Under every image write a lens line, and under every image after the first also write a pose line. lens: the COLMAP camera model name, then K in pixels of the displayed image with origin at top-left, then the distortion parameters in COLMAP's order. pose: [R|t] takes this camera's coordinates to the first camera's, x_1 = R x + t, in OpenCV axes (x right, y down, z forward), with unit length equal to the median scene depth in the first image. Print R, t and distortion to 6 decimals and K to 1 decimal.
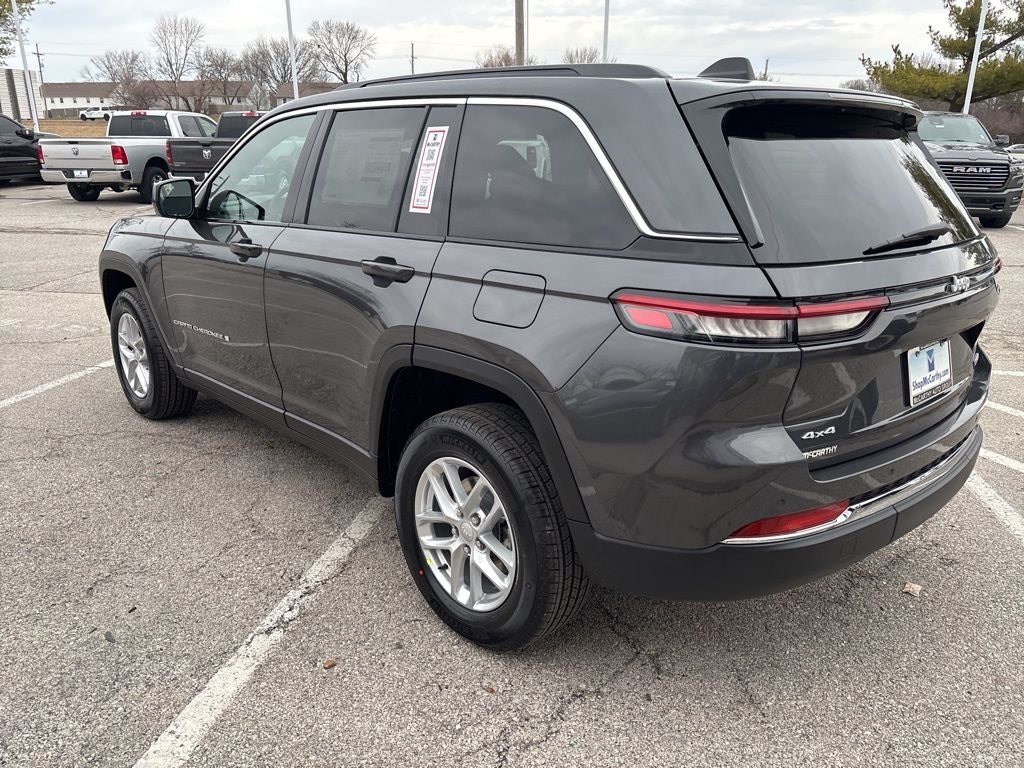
lens RADIAL K [[773.7, 0, 508.9], [0, 773.7, 392.1], [0, 0, 1]] dist [0.055196, -0.065079]
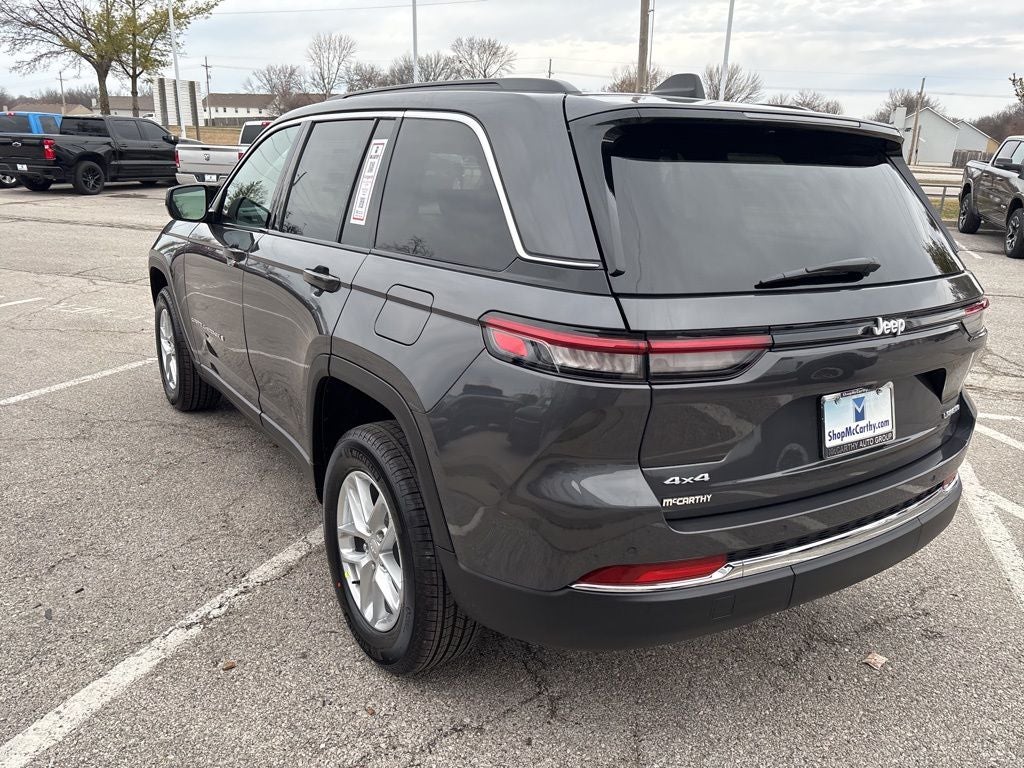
lens RADIAL K [[773.7, 0, 509.8], [0, 773.7, 393.1], [0, 0, 1]] dist [0.055196, -0.065079]
pose [[0.986300, 0.070164, -0.149297, 0.243315], [-0.072547, 0.997309, -0.010567, -0.017986], [0.148153, 0.021253, 0.988736, 0.044649]]
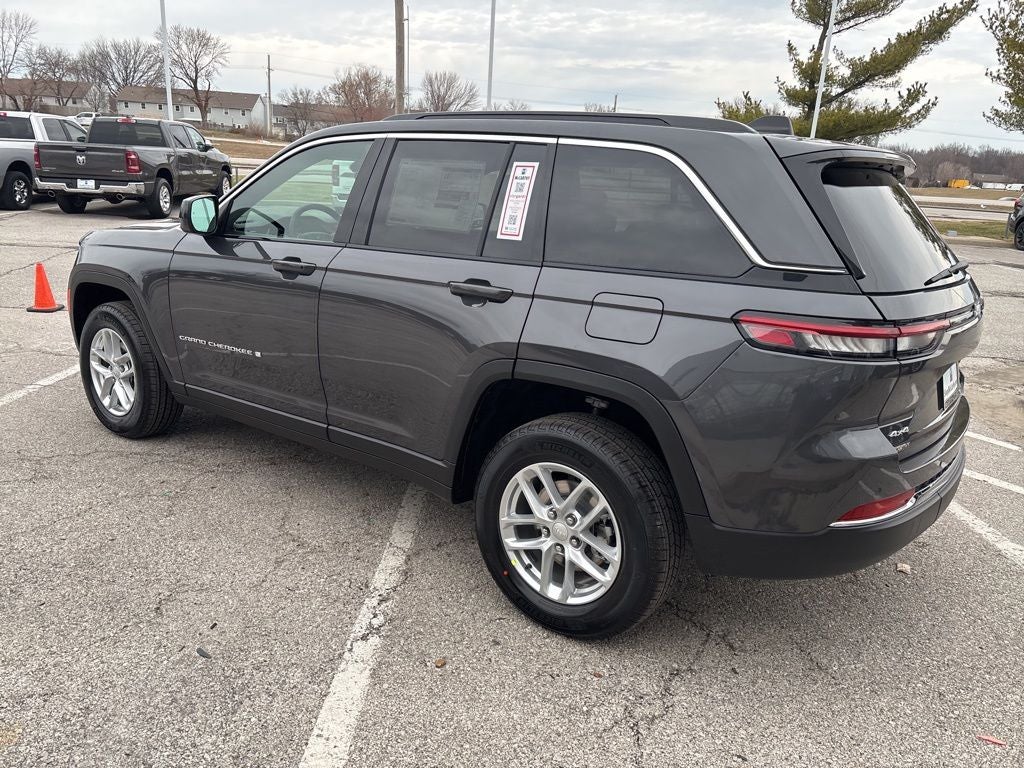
lens RADIAL K [[773.7, 0, 510.5], [0, 773.7, 378.3], [0, 0, 1]] dist [0.055196, -0.065079]
pose [[0.983067, -0.004431, 0.183194, -0.313357], [0.011839, 0.999155, -0.039365, 0.007576], [-0.182864, 0.040867, 0.982288, -0.061950]]
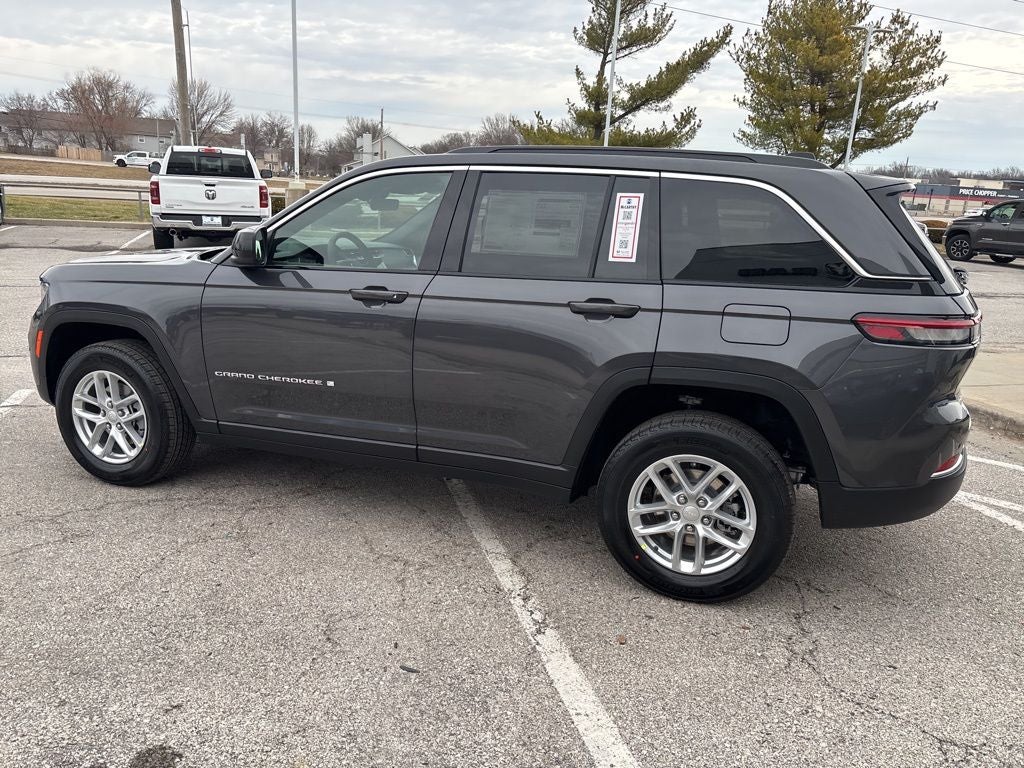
lens RADIAL K [[773.7, 0, 511.1], [0, 773.7, 390.4], [0, 0, 1]] dist [0.055196, -0.065079]
pose [[0.890161, -0.080457, 0.448487, -0.840348], [0.102228, 0.994459, -0.024500, -0.015849], [-0.444031, 0.067657, 0.893454, -0.006492]]
